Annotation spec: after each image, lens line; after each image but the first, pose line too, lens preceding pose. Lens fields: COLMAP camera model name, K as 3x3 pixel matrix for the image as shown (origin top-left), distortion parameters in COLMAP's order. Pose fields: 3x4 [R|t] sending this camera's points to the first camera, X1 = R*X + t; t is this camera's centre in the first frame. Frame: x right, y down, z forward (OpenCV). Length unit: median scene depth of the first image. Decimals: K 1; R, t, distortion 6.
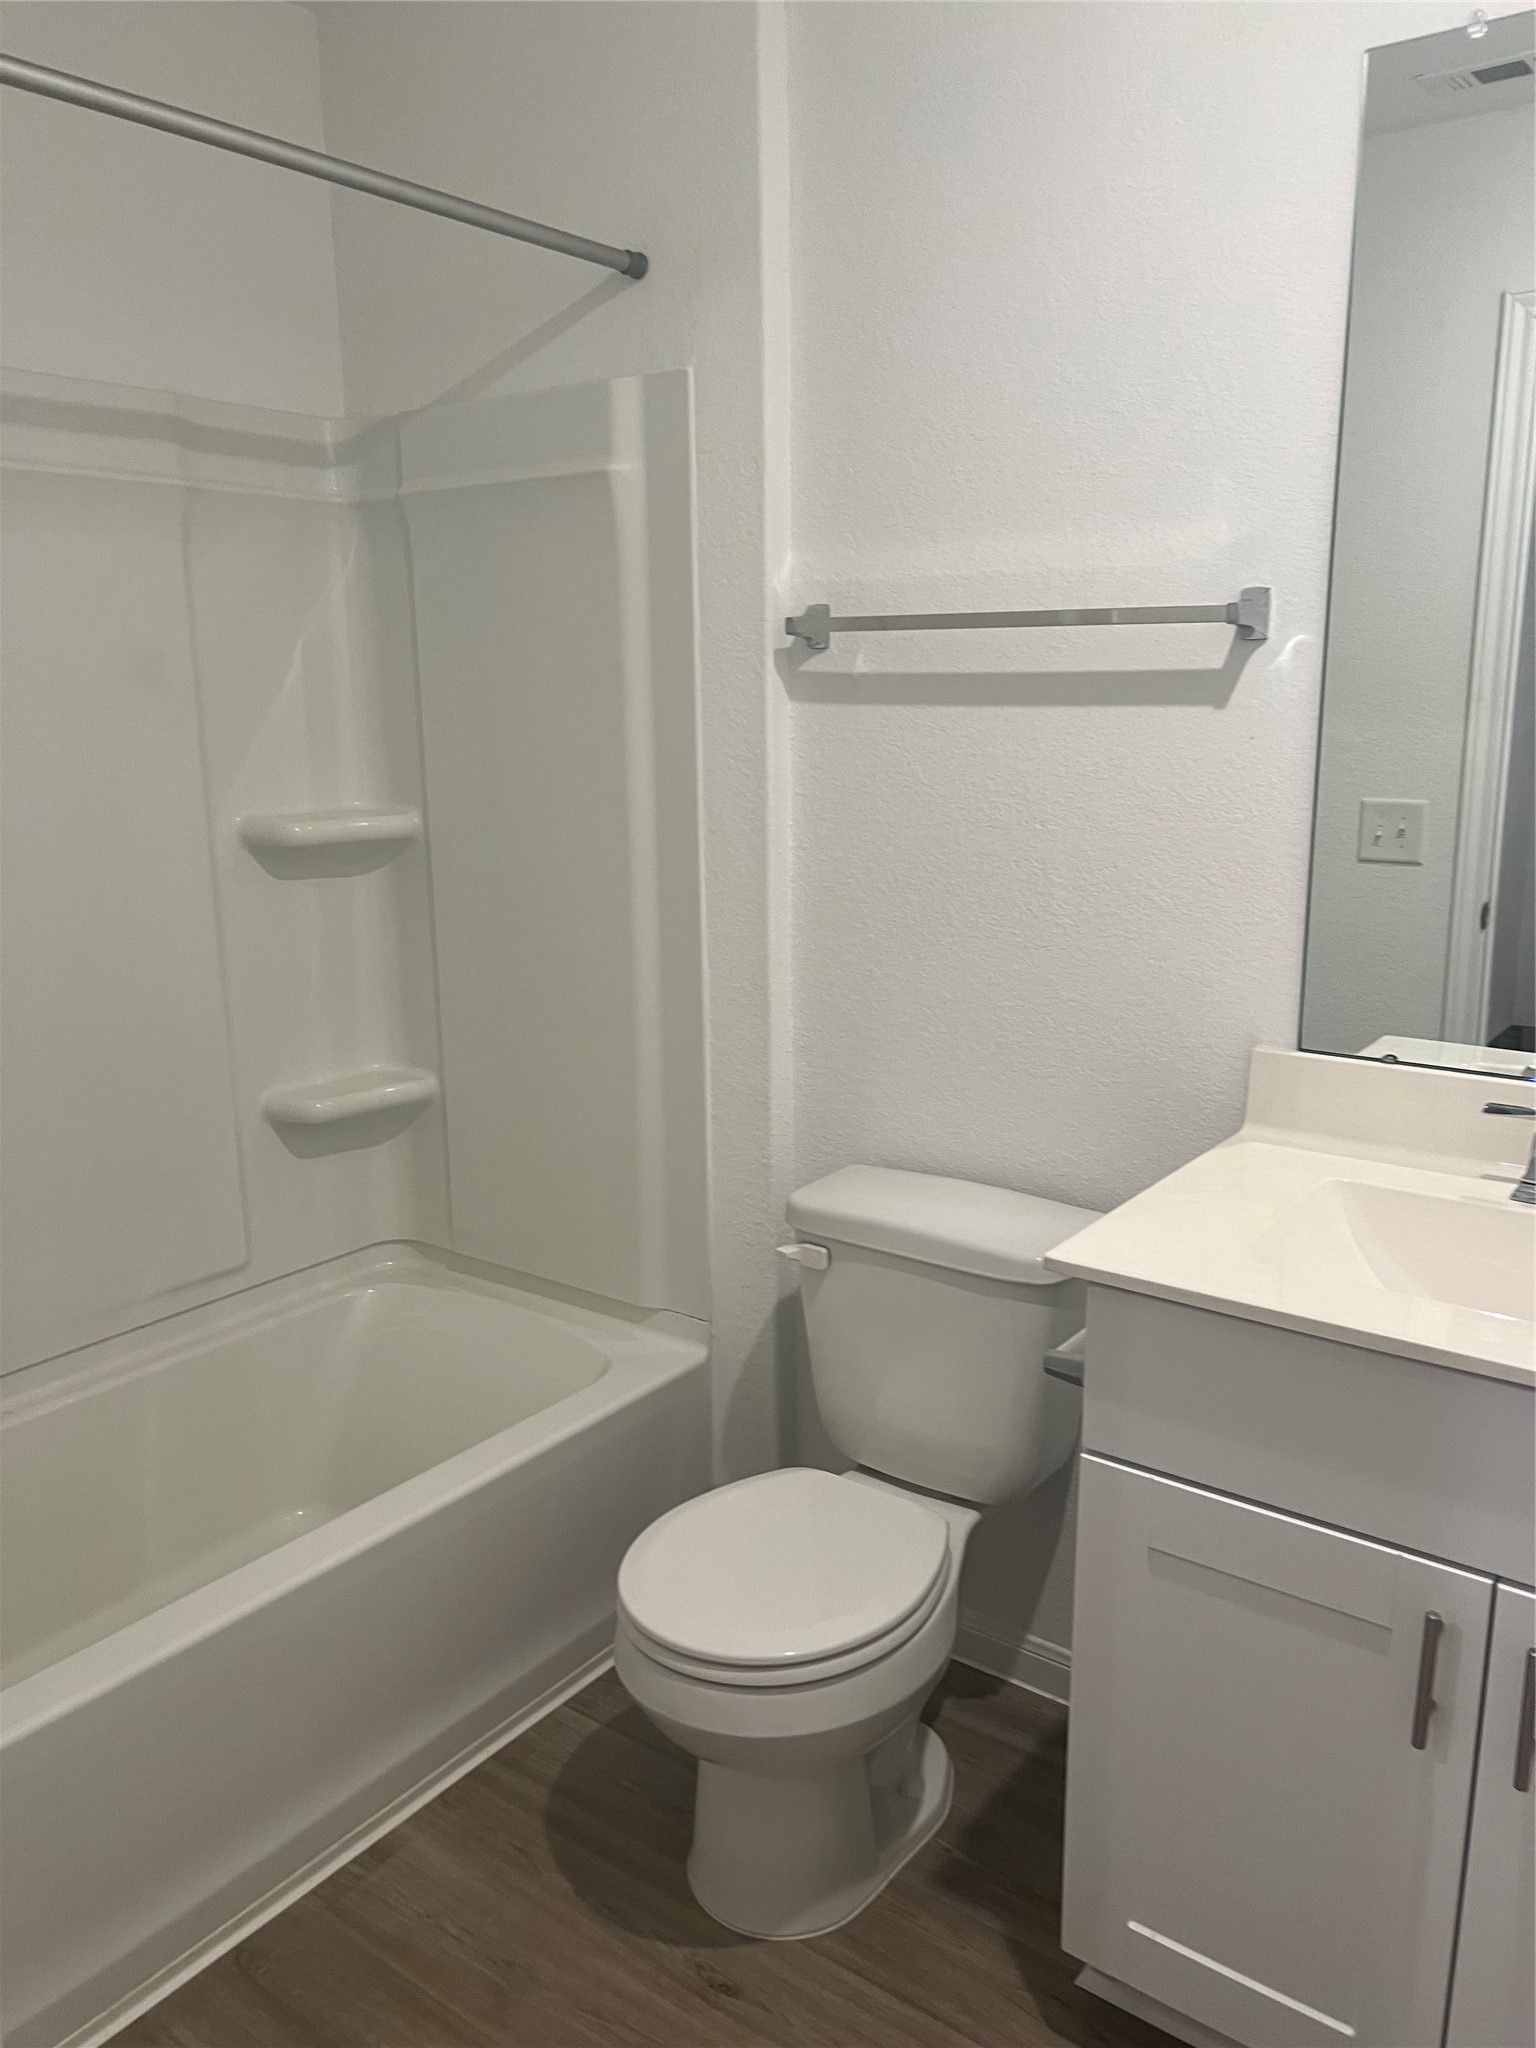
lens RADIAL K [[1610.2, 0, 768.0], [0, 1610.2, 1024.0], [0, 0, 1]] dist [0.185353, -0.101421]
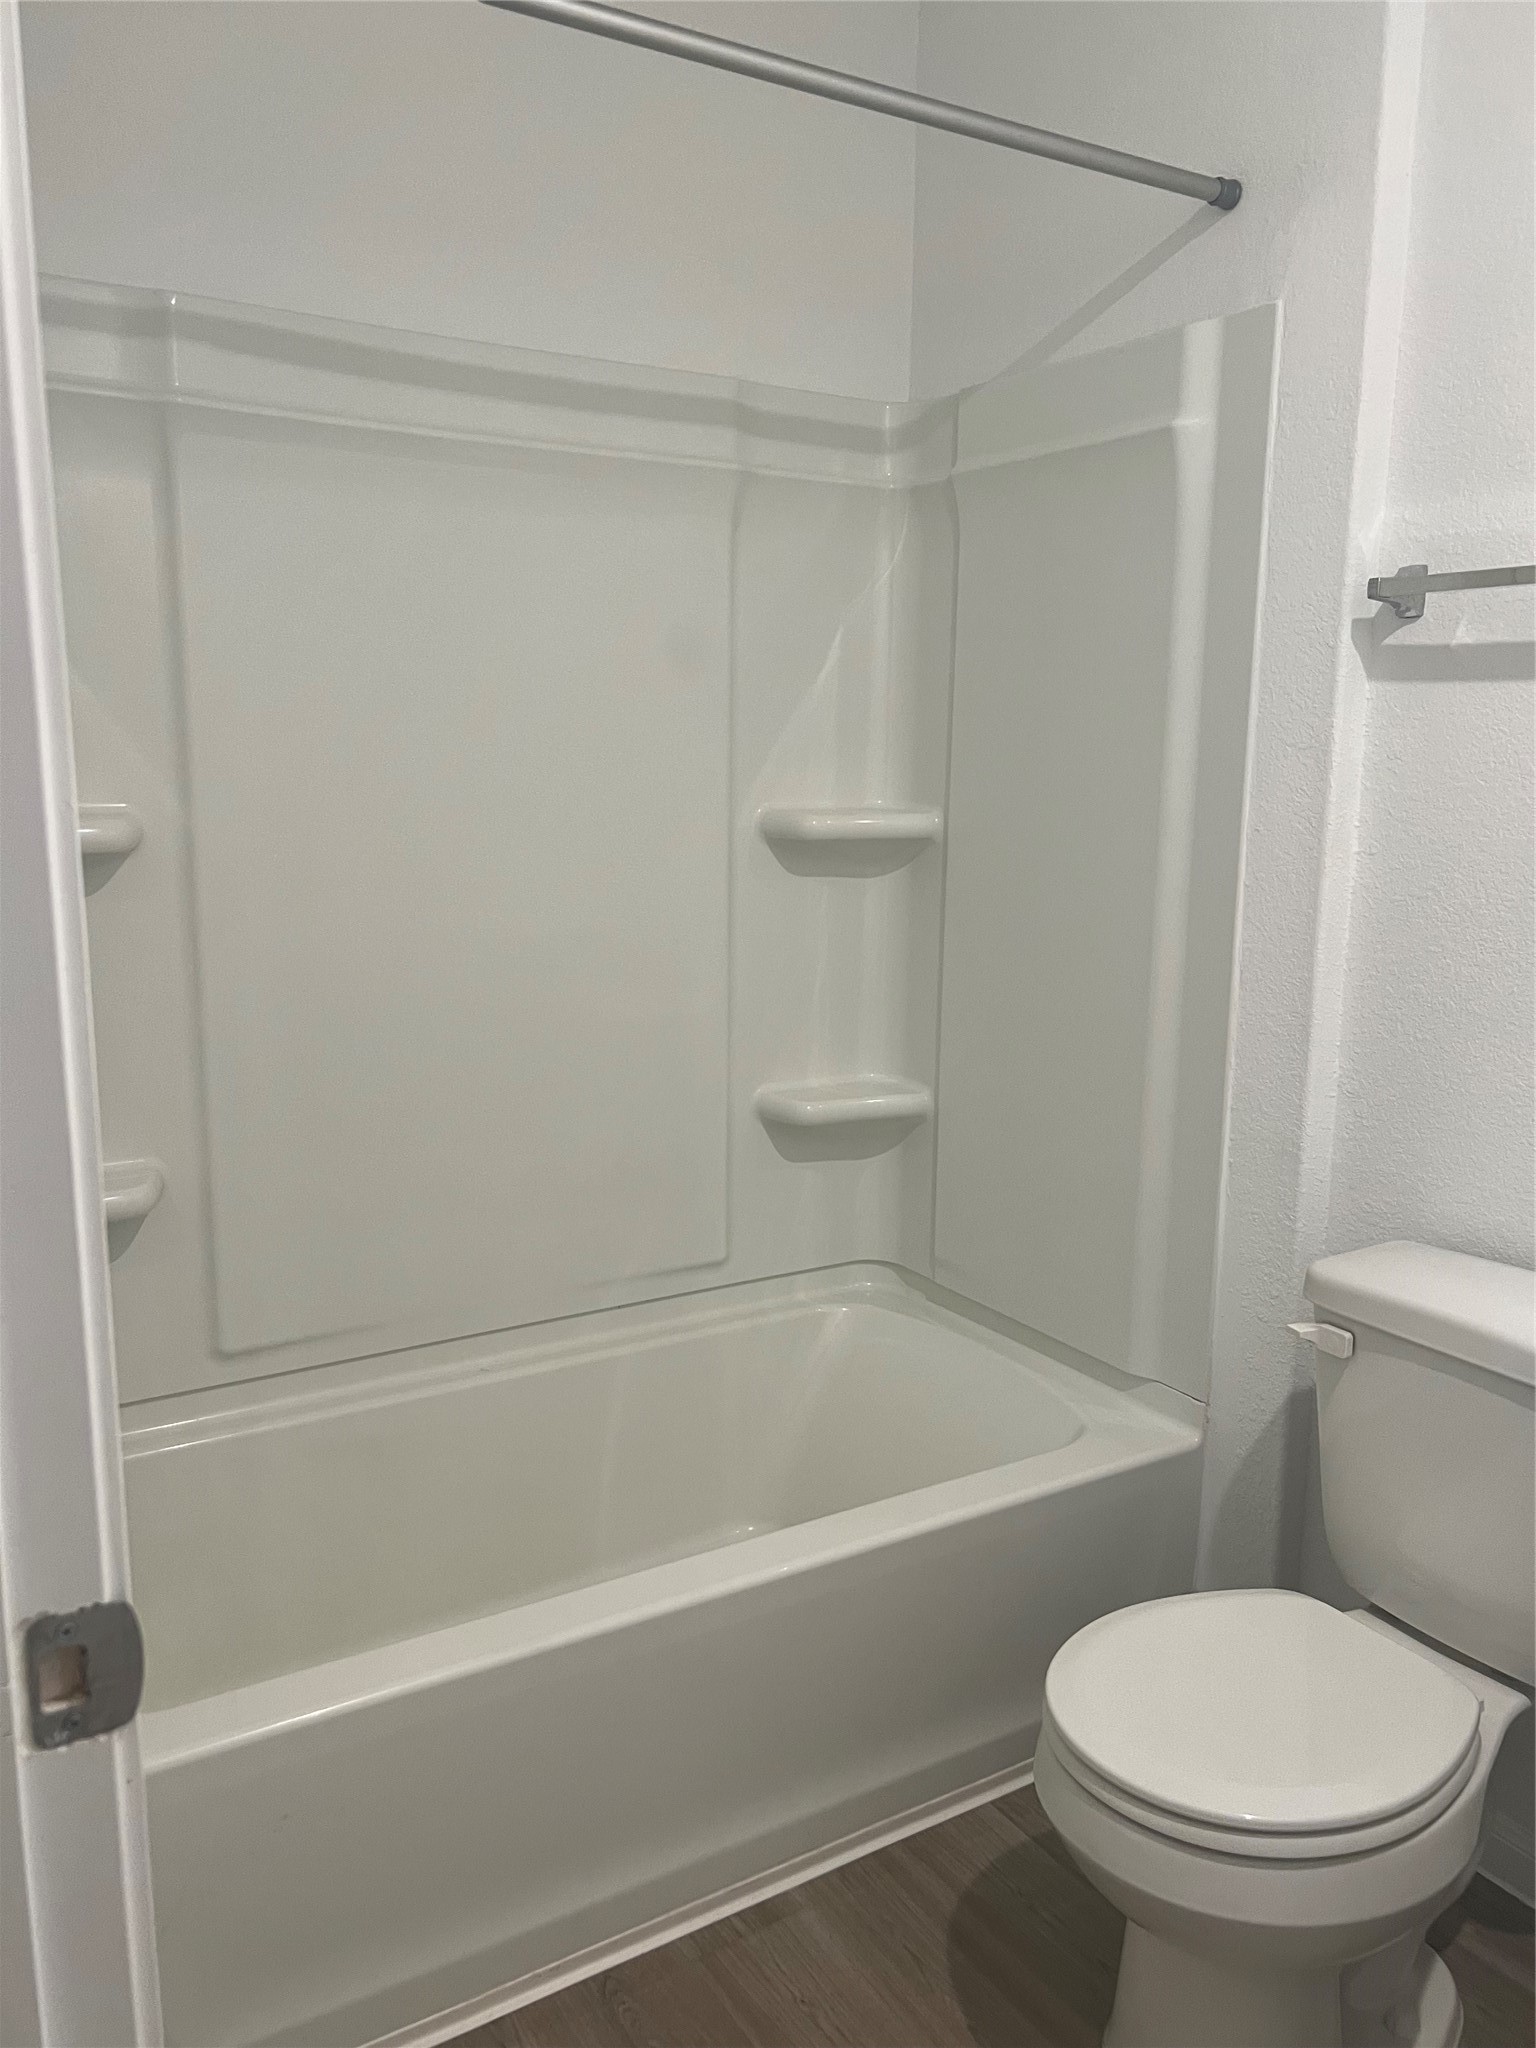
lens RADIAL K [[1623.4, 0, 768.0], [0, 1623.4, 1024.0], [0, 0, 1]] dist [0.083343, -0.053495]
pose [[0.937414, 0.080289, -0.338835, 0.024971], [-0.091638, 0.995637, -0.017600, 0.022041], [0.335943, 0.047549, 0.940681, 0.100927]]
